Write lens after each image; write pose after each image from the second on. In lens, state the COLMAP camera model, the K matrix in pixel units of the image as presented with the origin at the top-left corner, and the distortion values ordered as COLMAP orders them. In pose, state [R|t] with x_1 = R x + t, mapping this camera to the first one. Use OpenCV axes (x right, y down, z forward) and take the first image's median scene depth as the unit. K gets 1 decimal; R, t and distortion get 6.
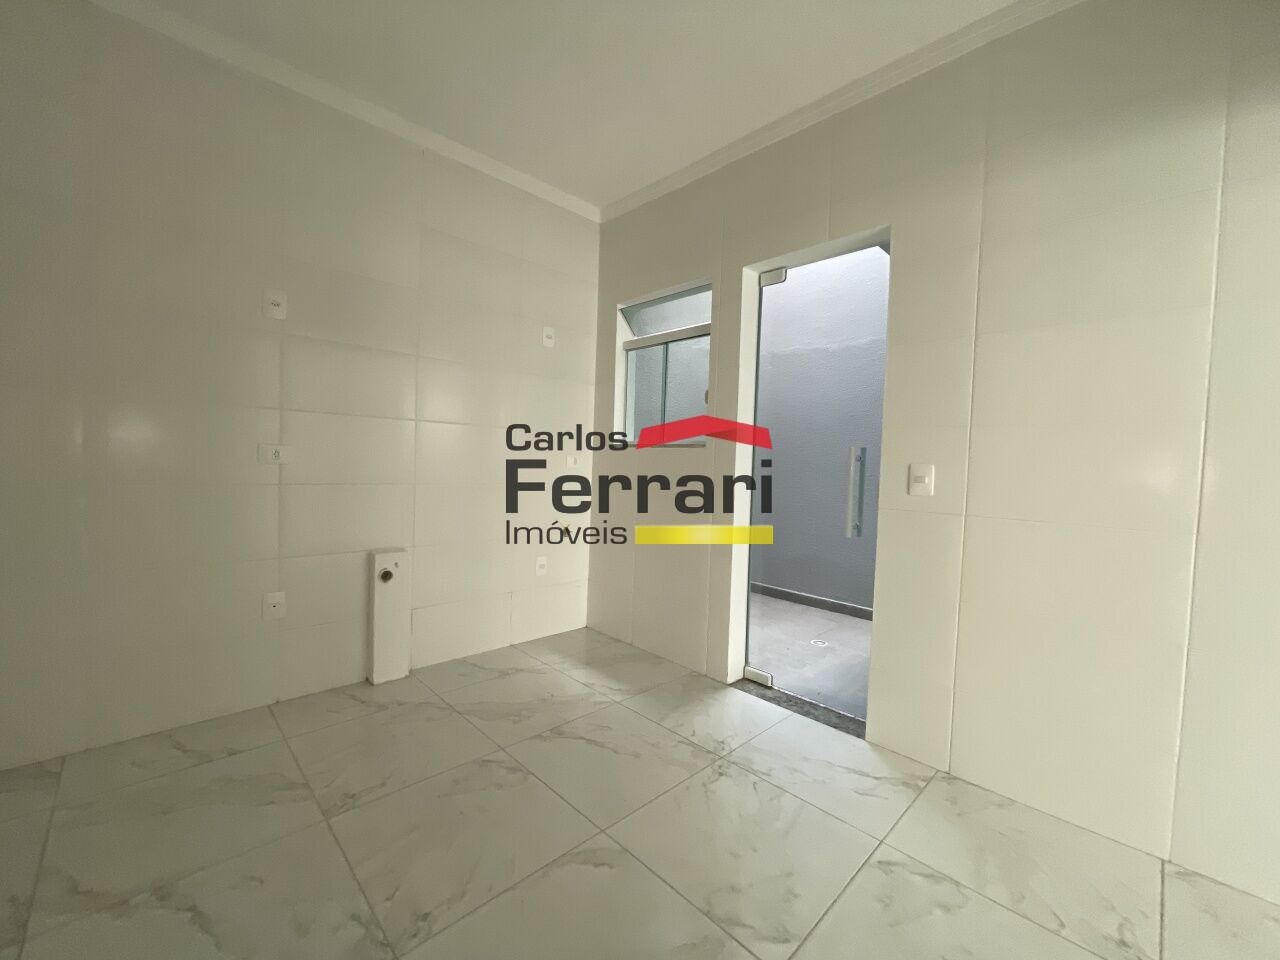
lens RADIAL K [[514.5, 0, 623.8], [0, 514.5, 483.1], [0, 0, 1]] dist [0.000536, -0.000158]
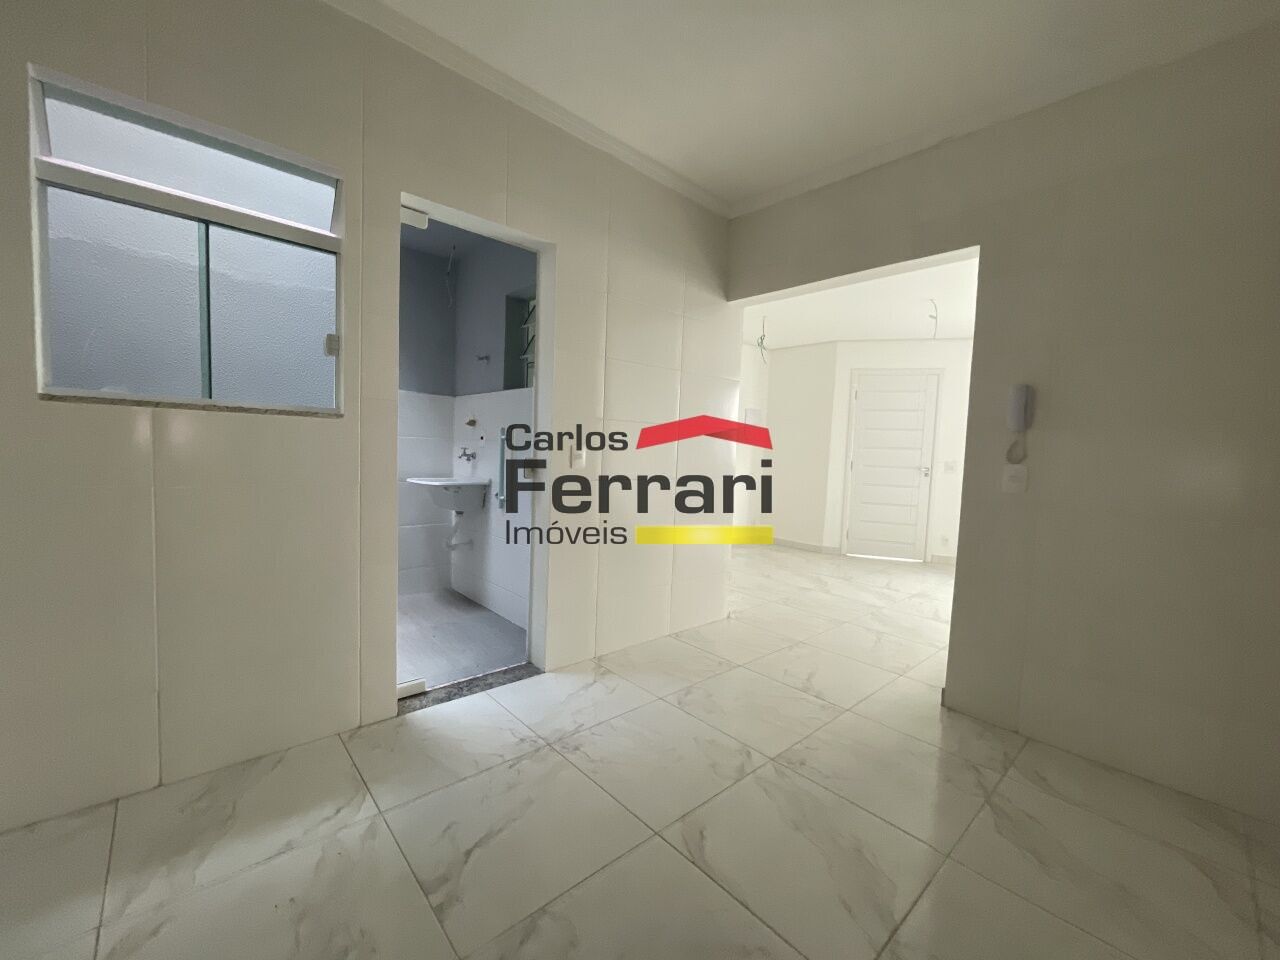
lens RADIAL K [[523.9, 0, 642.8], [0, 523.9, 482.9], [0, 0, 1]] dist [-0.001331, 0.000233]
pose [[0.027364, -0.091848, 0.995397, -0.643507], [0.006926, 0.995763, 0.091692, -0.050745], [-0.999602, 0.004386, 0.027884, 0.663818]]
